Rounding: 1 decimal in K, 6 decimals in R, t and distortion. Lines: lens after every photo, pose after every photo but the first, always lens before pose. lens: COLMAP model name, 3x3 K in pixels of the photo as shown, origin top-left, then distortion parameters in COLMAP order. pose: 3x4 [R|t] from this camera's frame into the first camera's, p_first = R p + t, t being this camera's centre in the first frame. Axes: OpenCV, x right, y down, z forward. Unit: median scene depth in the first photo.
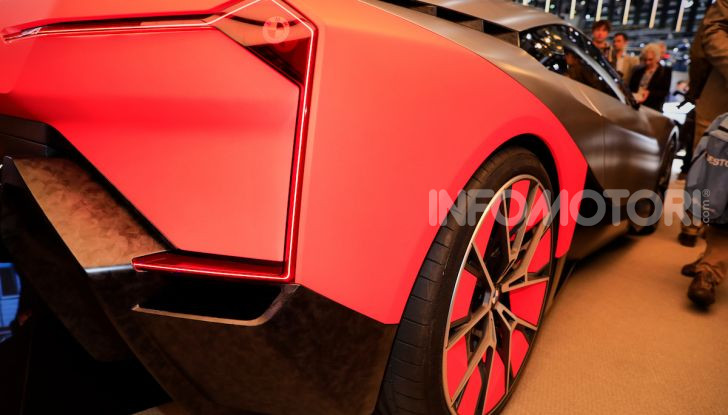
lens RADIAL K [[531.8, 0, 364.1], [0, 531.8, 208.4], [0, 0, 1]] dist [-0.010863, -0.001237]
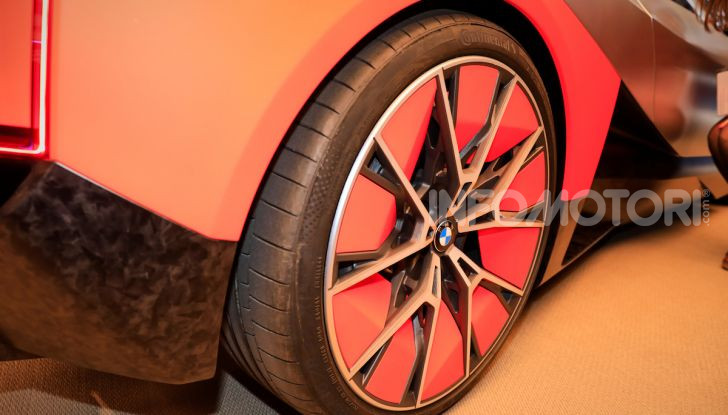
lens RADIAL K [[588.0, 0, 364.3], [0, 588.0, 206.2], [0, 0, 1]] dist [-0.007959, 0.013538]
pose [[0.991109, 0.035731, -0.128164, 0.295094], [-0.033402, 0.999236, 0.020277, 0.140410], [0.128790, -0.015816, 0.991546, 0.259628]]
